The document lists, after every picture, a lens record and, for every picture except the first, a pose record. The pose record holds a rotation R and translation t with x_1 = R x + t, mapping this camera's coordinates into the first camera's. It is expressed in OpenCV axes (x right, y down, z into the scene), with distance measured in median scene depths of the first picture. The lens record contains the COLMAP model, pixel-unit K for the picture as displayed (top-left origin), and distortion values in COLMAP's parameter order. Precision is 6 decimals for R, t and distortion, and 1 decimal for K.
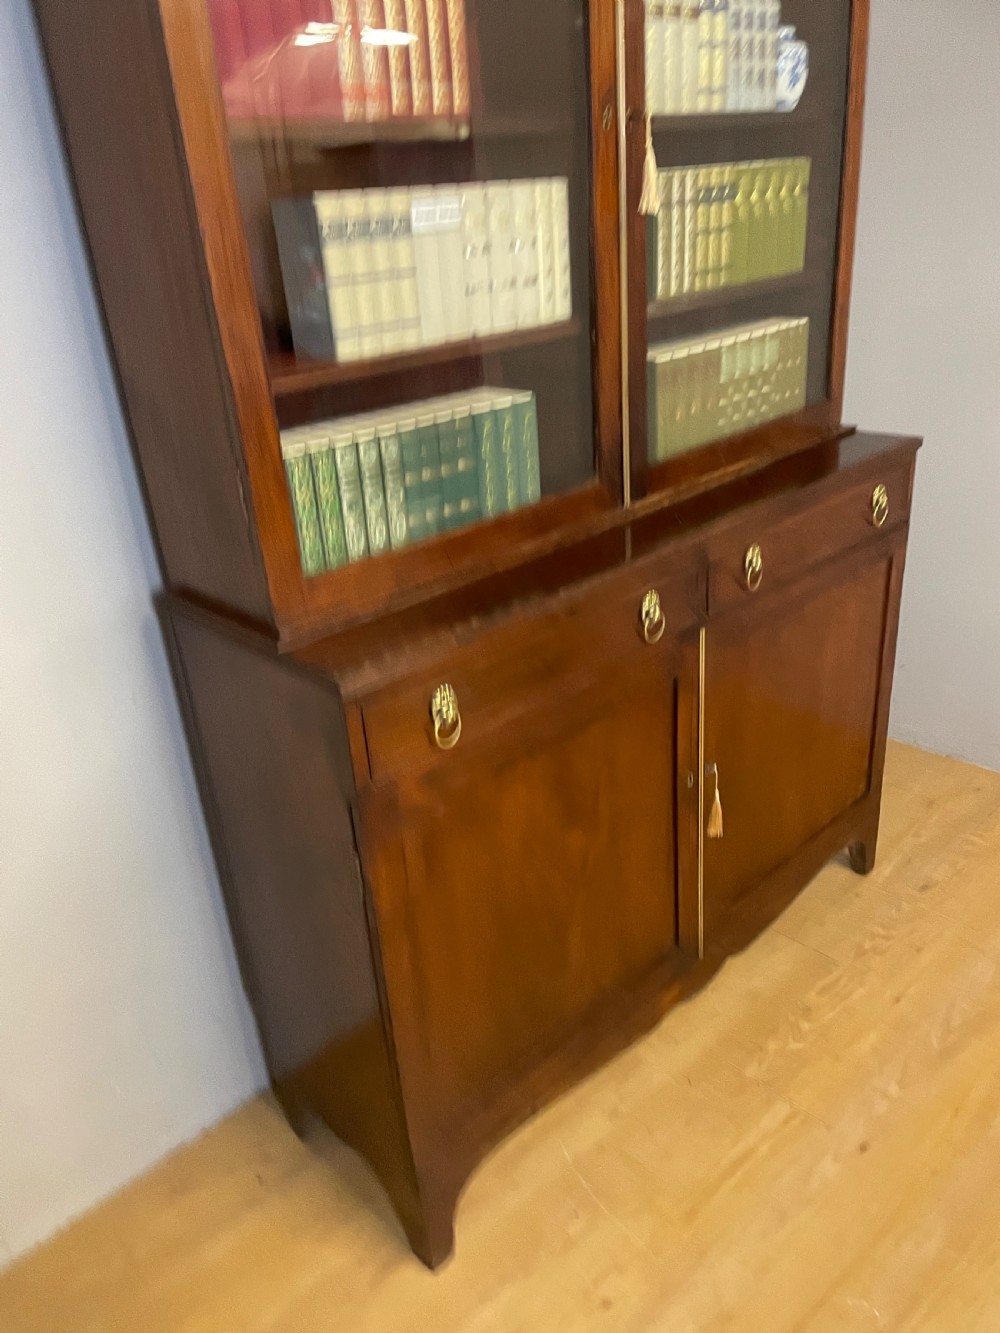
lens RADIAL K [[1009.6, 0, 499.7], [0, 1009.6, 683.5], [0, 0, 1]] dist [0.098618, -0.123267]
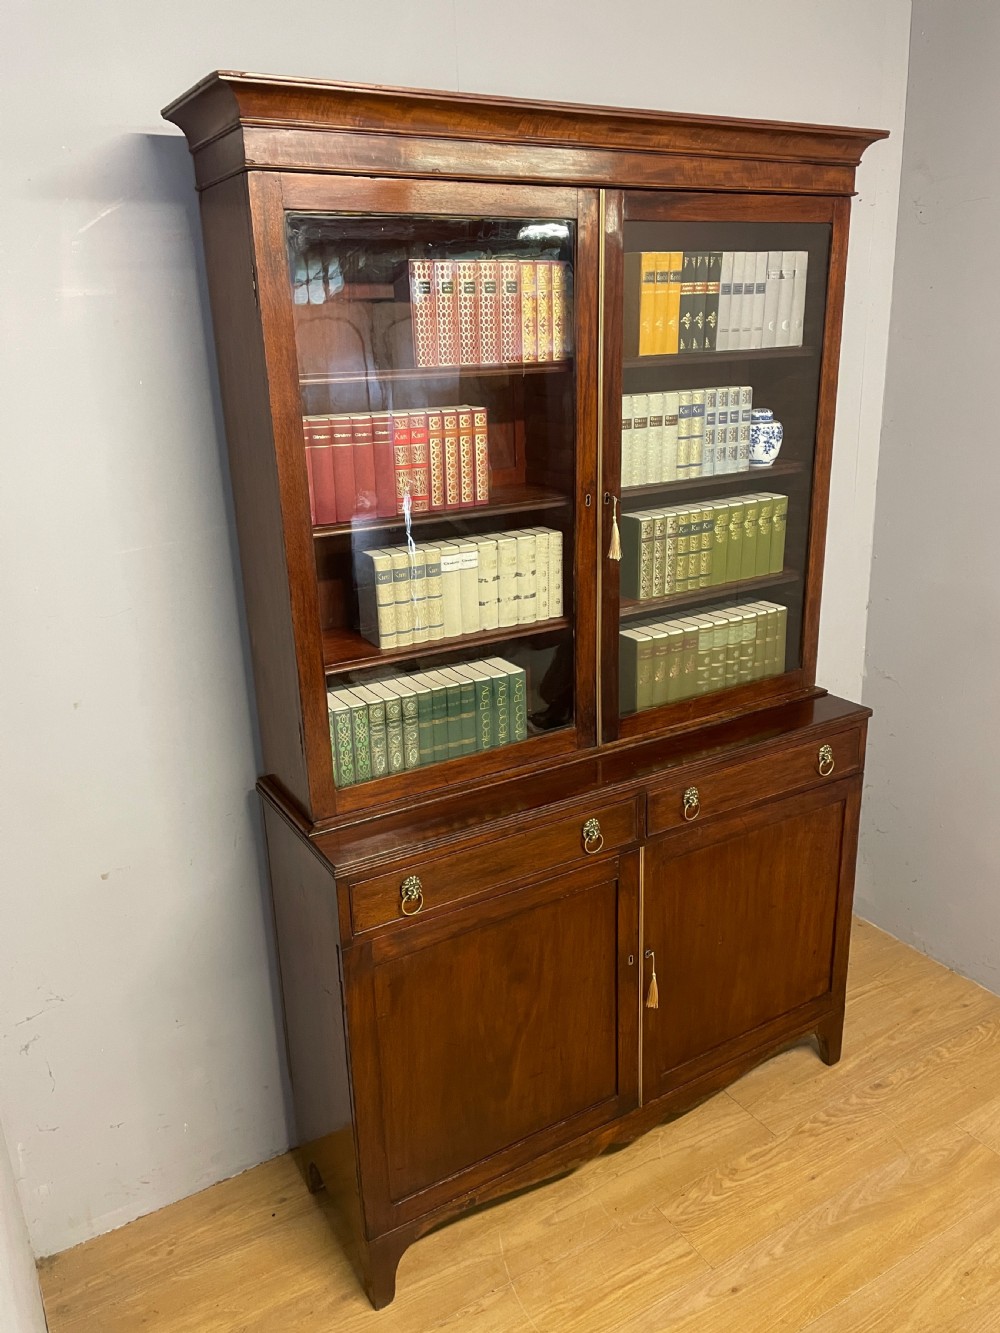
lens RADIAL K [[1009.6, 0, 497.3], [0, 1009.6, 660.2], [0, 0, 1]] dist [0.098618, -0.123267]
pose [[0.973680, 0.112763, -0.198069, 0.247042], [-0.135066, 0.985477, -0.102922, -0.130472], [0.183587, 0.126965, 0.974770, -0.357291]]
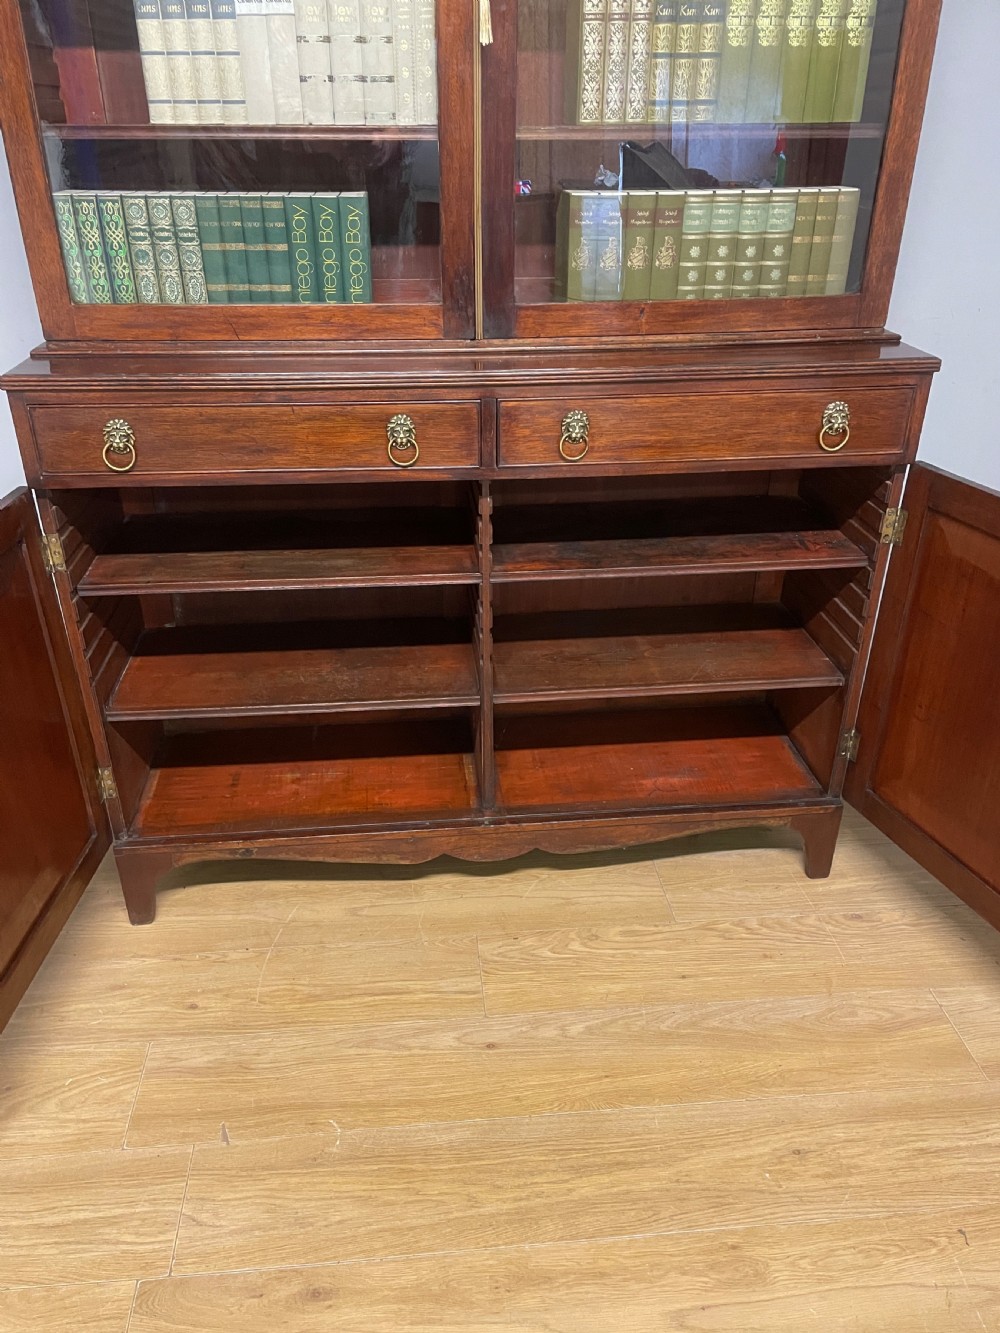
lens RADIAL K [[1009.6, 0, 491.4], [0, 1009.6, 680.4], [0, 0, 1]] dist [0.098618, -0.123267]
pose [[0.783426, 0.364654, -0.503261, 0.747782], [-0.320244, 0.930851, 0.175953, -0.045600], [0.532623, 0.023320, 0.846031, 0.181516]]
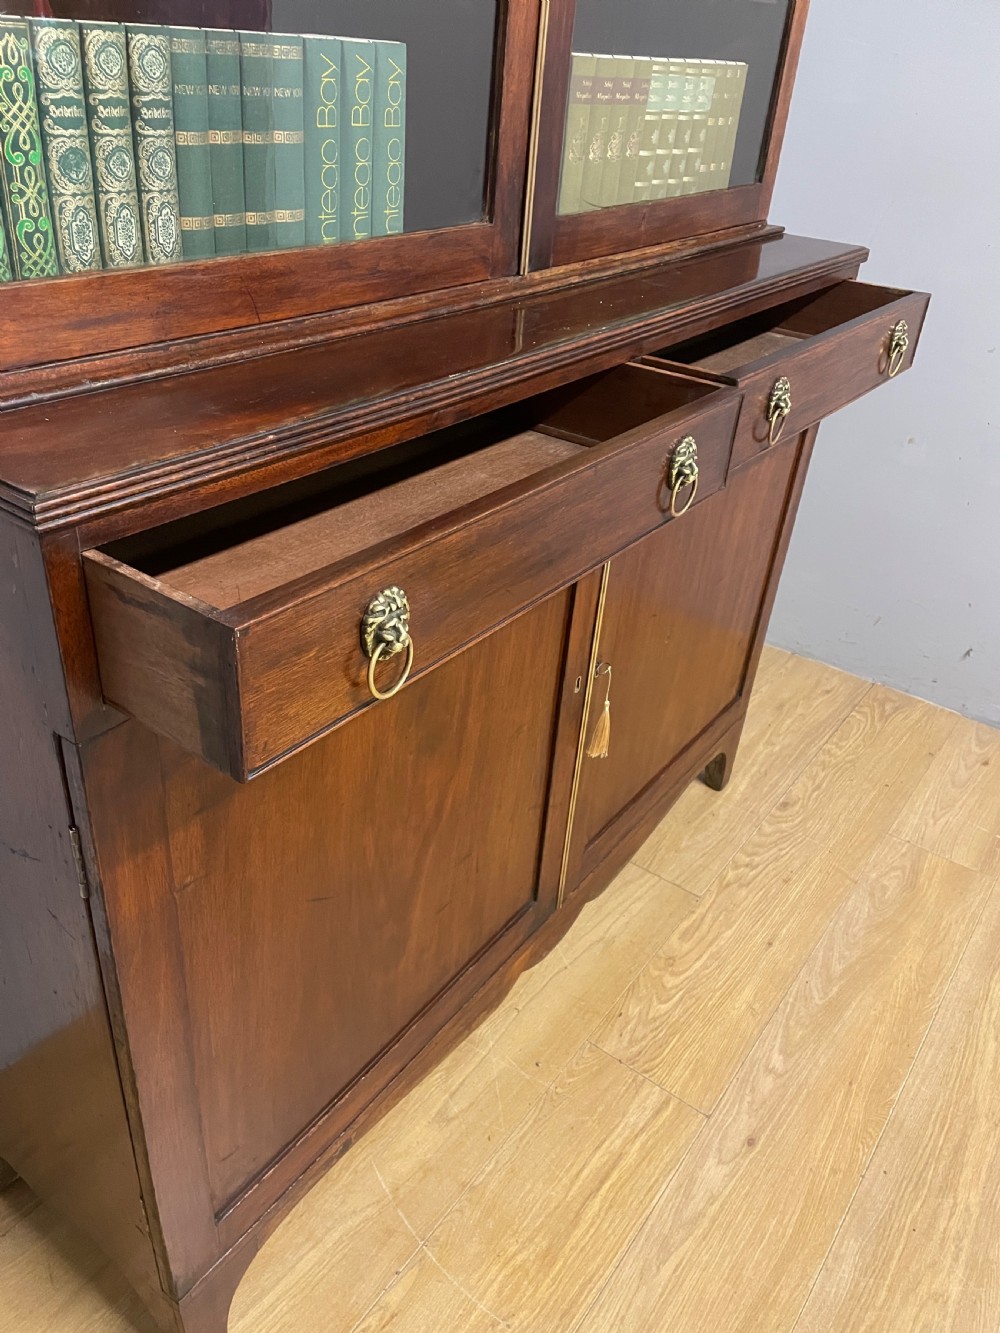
lens RADIAL K [[1009.6, 0, 498.5], [0, 1009.6, 671.7], [0, 0, 1]] dist [0.098618, -0.123267]
pose [[0.971630, 0.029378, 0.234676, -0.039637], [-0.055716, 0.992761, 0.106401, 0.011927], [-0.229852, -0.116457, 0.966233, 0.328568]]
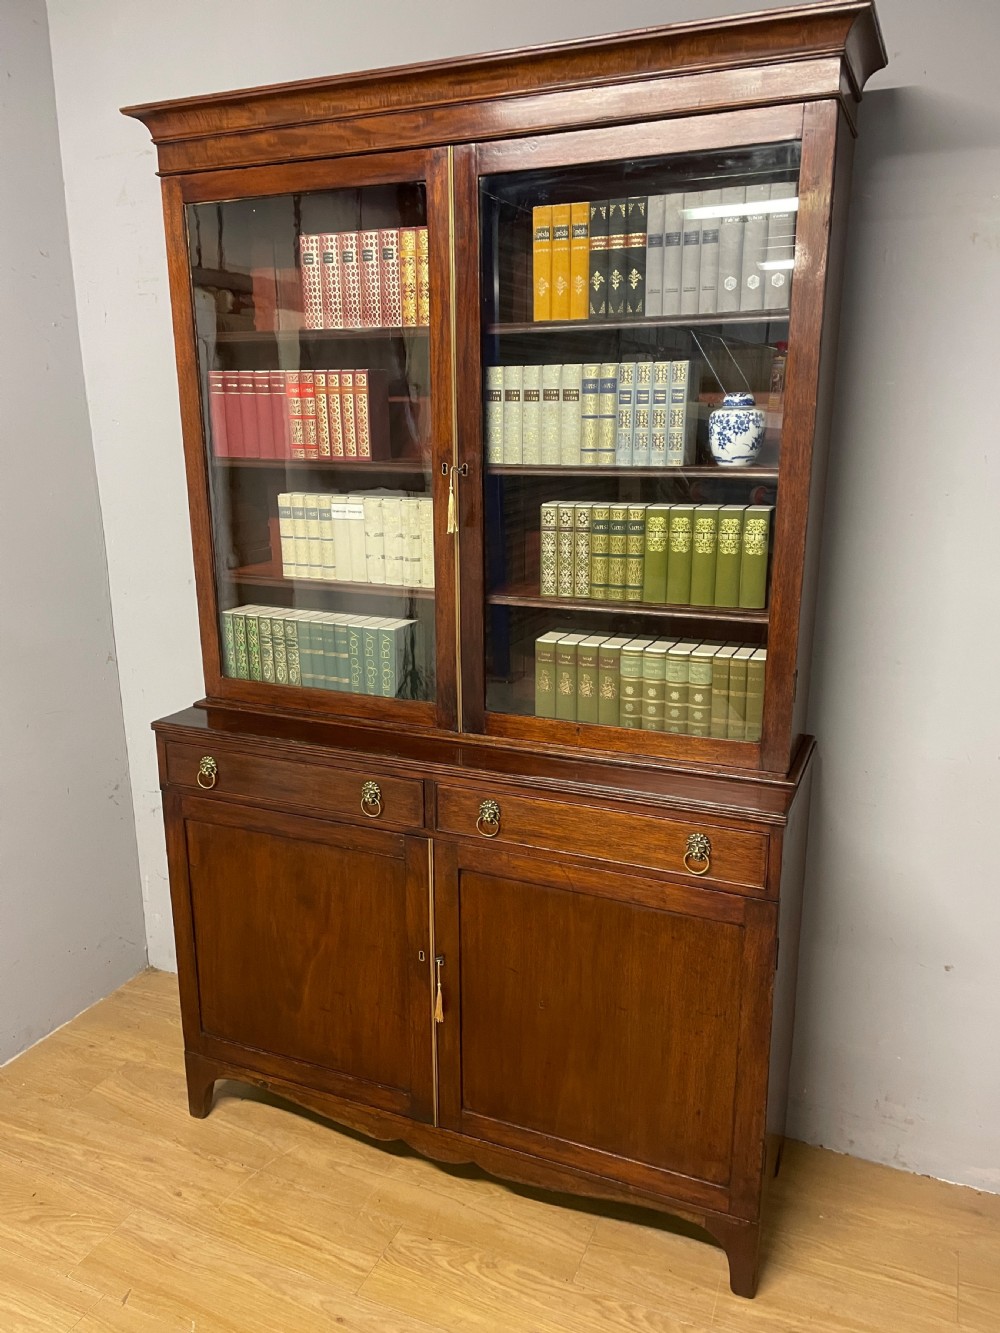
lens RADIAL K [[1009.6, 0, 486.1], [0, 1009.6, 674.7], [0, 0, 1]] dist [0.098618, -0.123267]
pose [[0.382683, 0.307089, -0.871350, 1.240788], [-0.417621, 0.898784, 0.133345, -0.427131], [0.824103, 0.312865, 0.472196, 0.392433]]
